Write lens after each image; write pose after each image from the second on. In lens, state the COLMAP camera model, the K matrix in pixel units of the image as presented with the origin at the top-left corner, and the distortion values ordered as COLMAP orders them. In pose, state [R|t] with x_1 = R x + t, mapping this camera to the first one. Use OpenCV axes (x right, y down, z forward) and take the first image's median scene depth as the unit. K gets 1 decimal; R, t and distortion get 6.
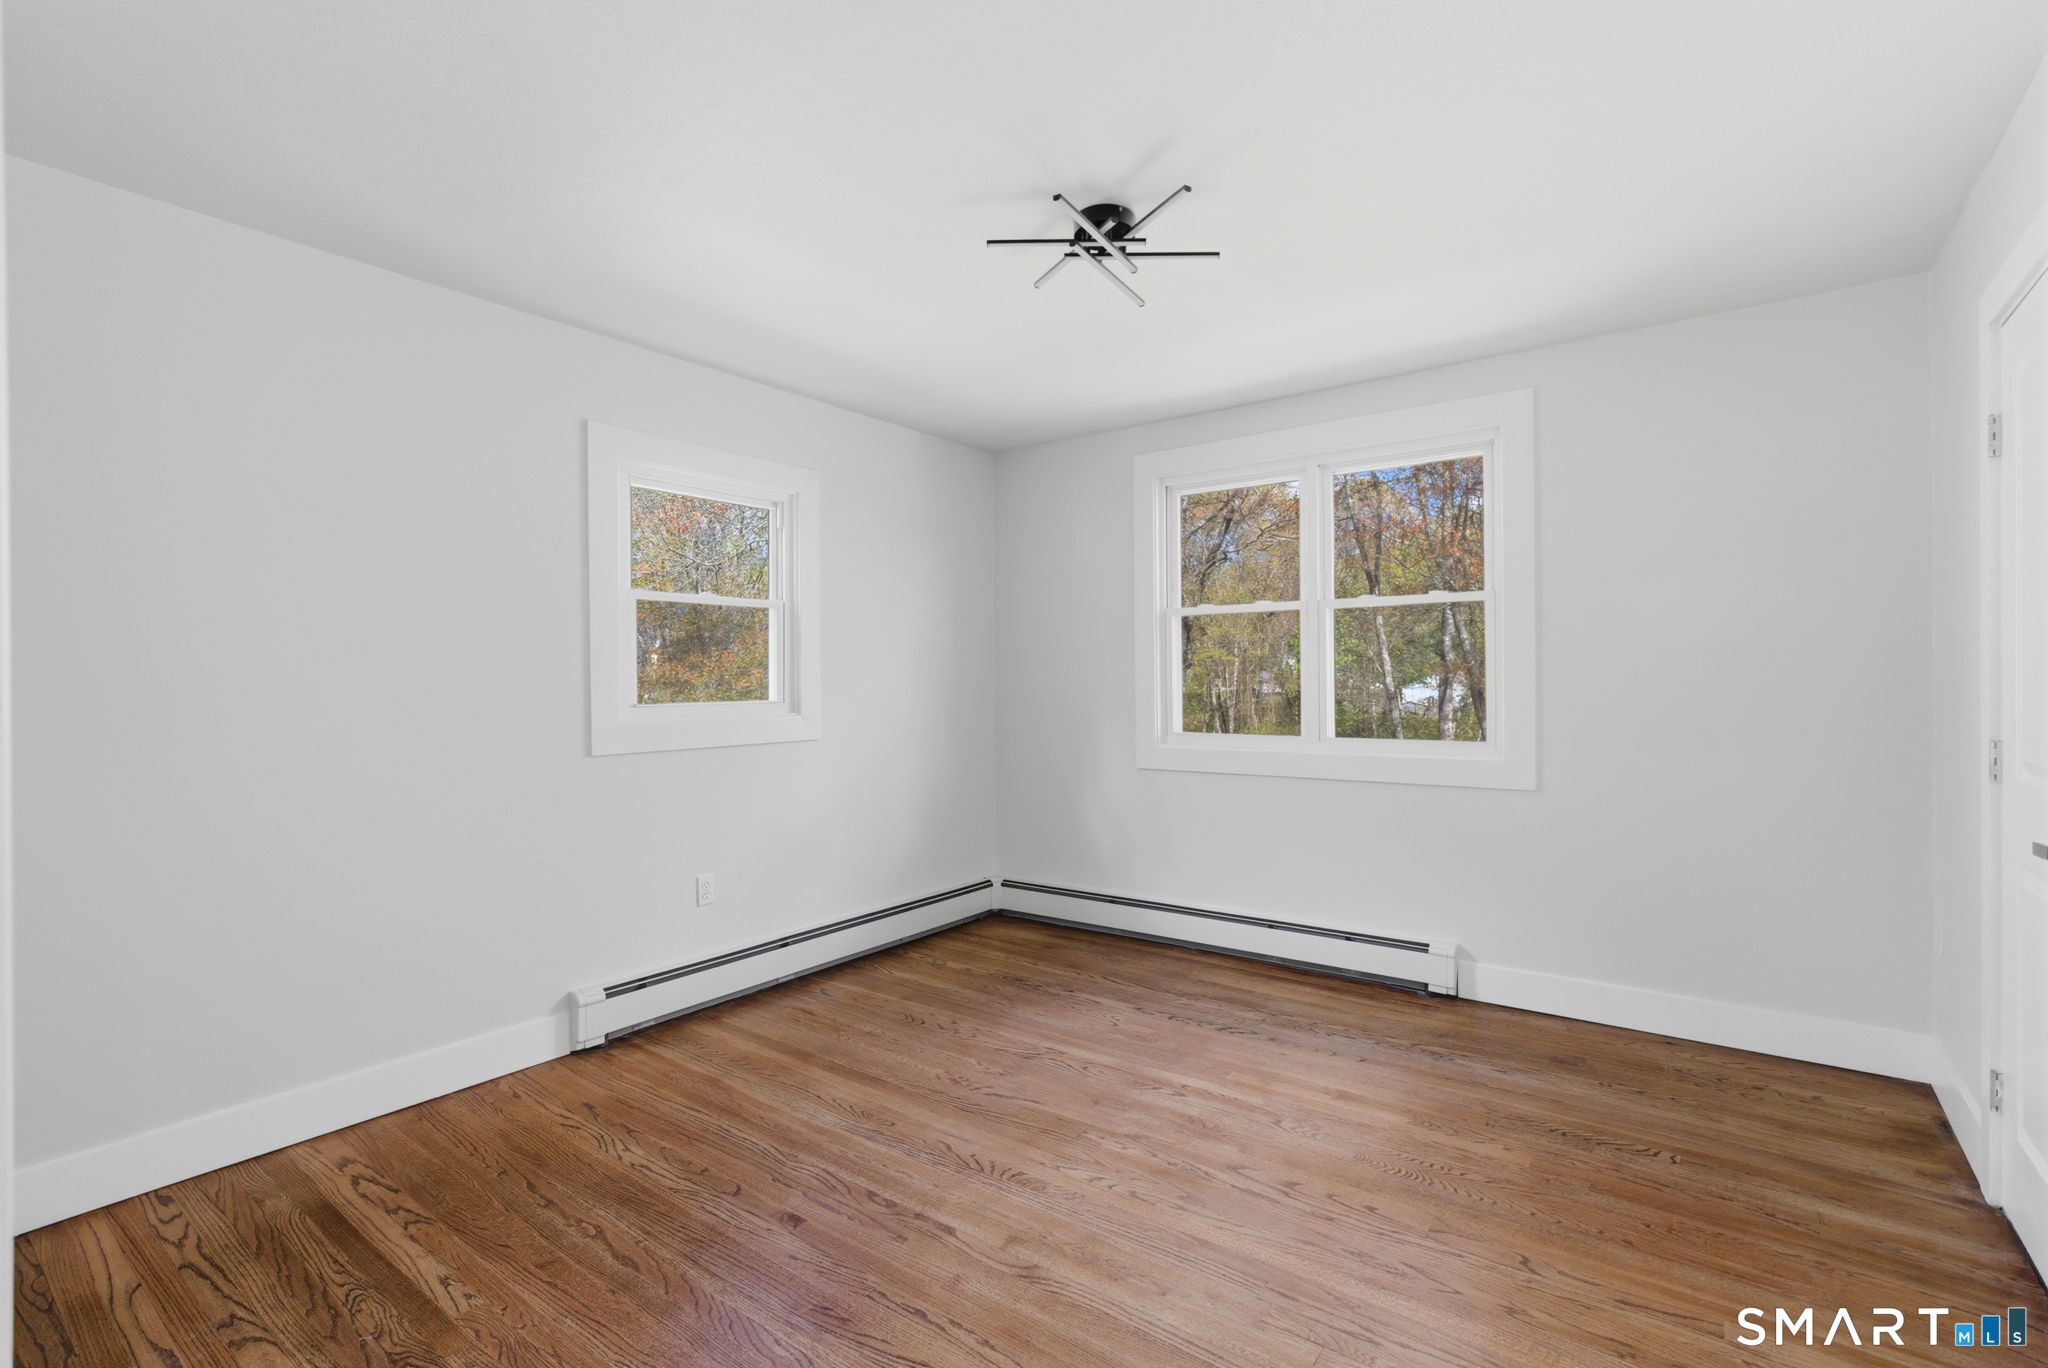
lens RADIAL K [[946.5, 0, 1024.0], [0, 946.5, 684.0], [0, 0, 1]] dist [-0.001678, 0.000939]
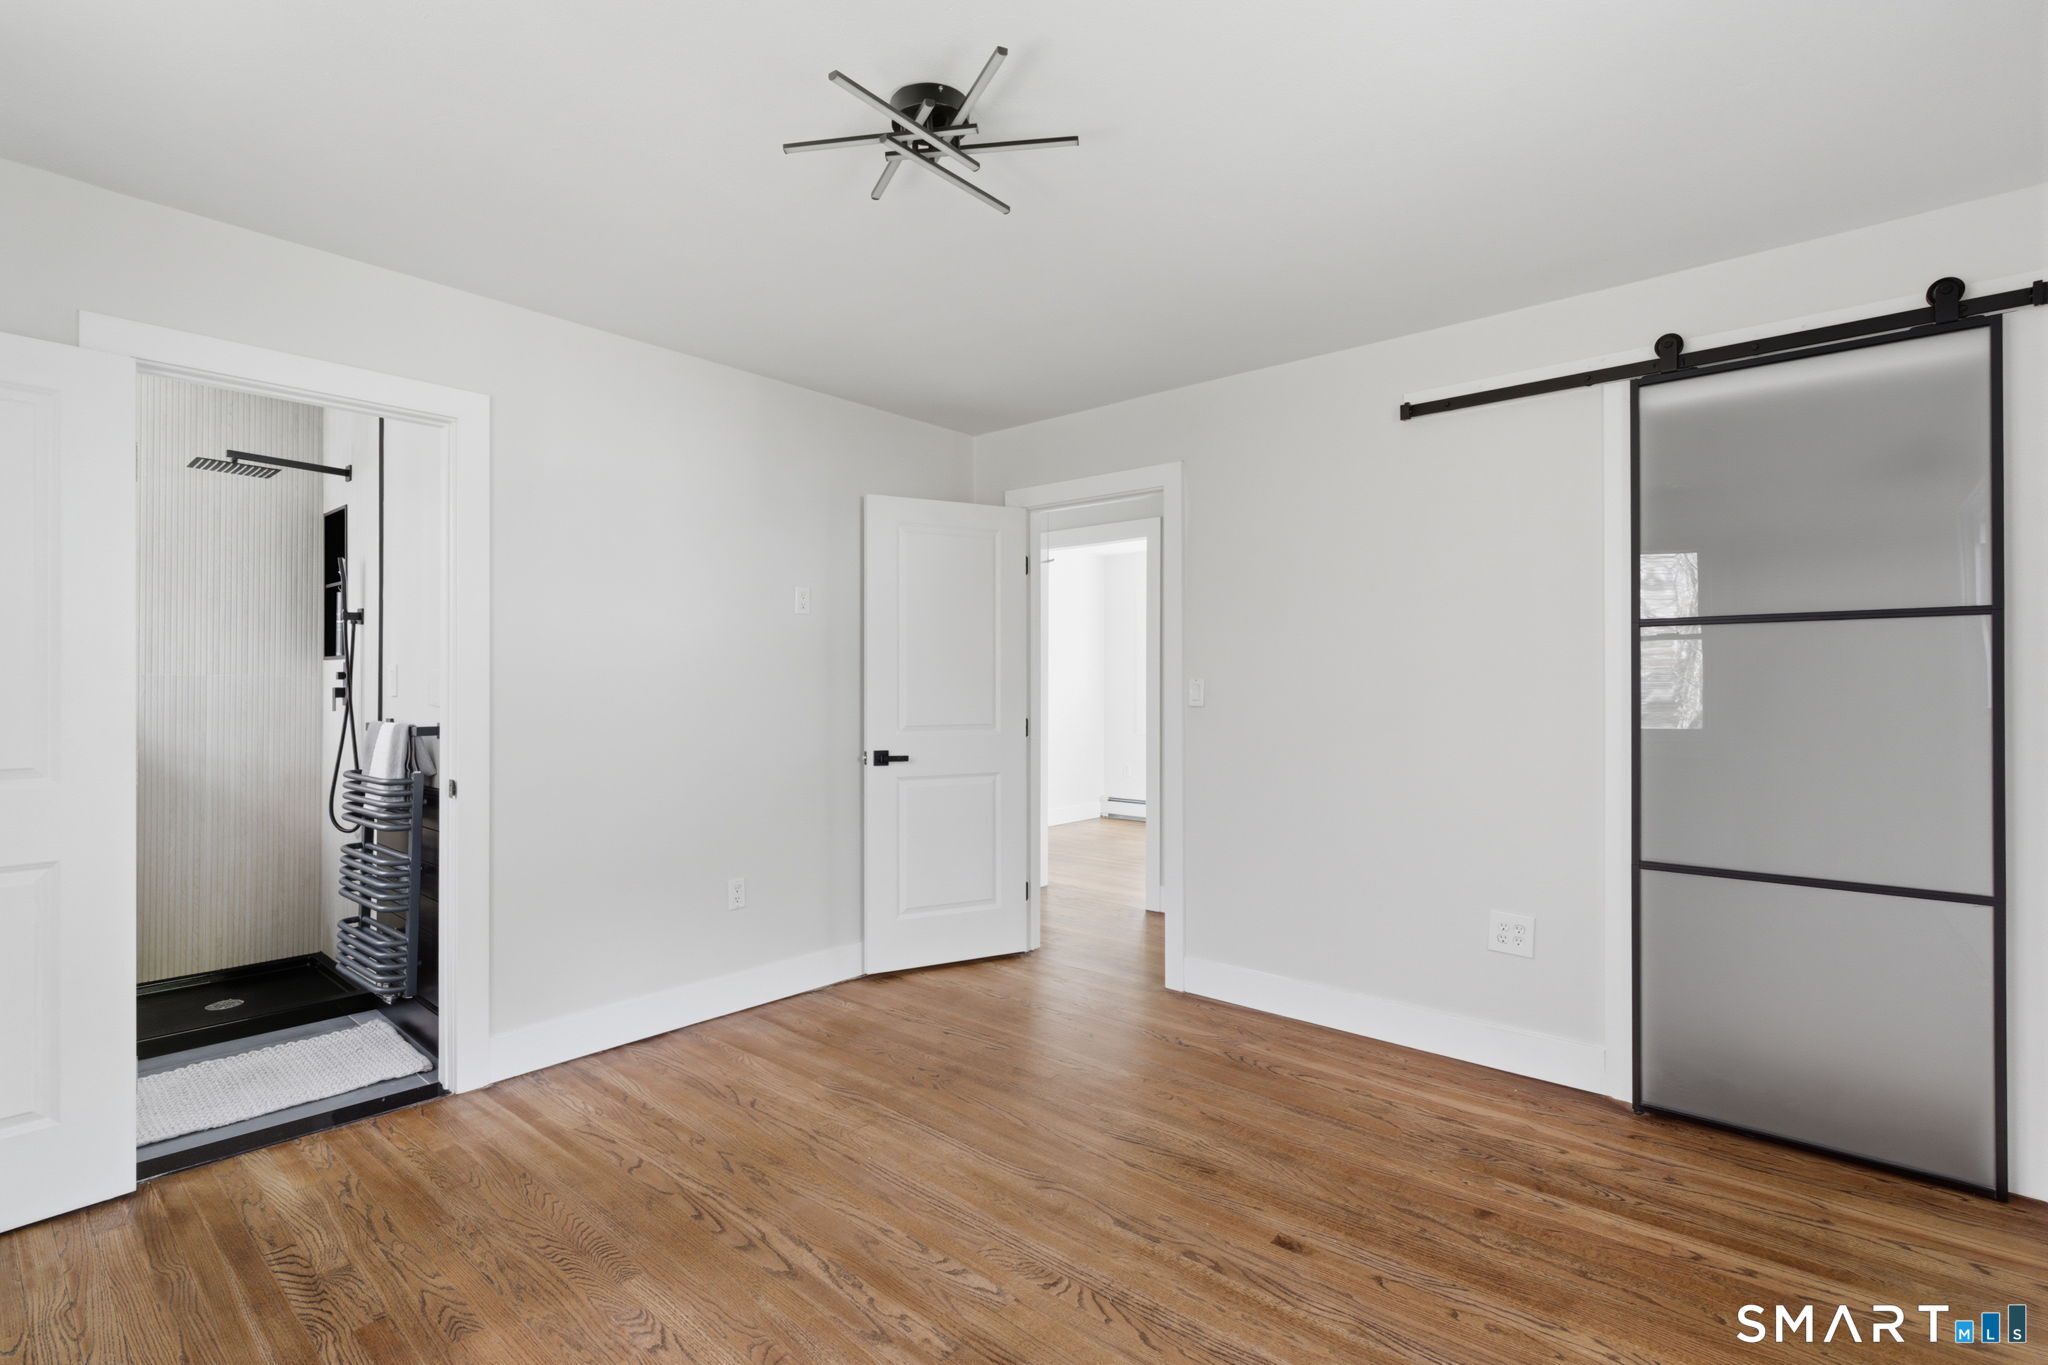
lens RADIAL K [[946.5, 0, 1024.0], [0, 946.5, 682.5], [0, 0, 1]] dist [-0.001678, 0.000939]
pose [[-0.997749, 0.006638, 0.066736, -0.045288], [0.006451, 0.999975, -0.003023, -0.002654], [-0.066754, -0.002586, -0.997766, 1.946615]]
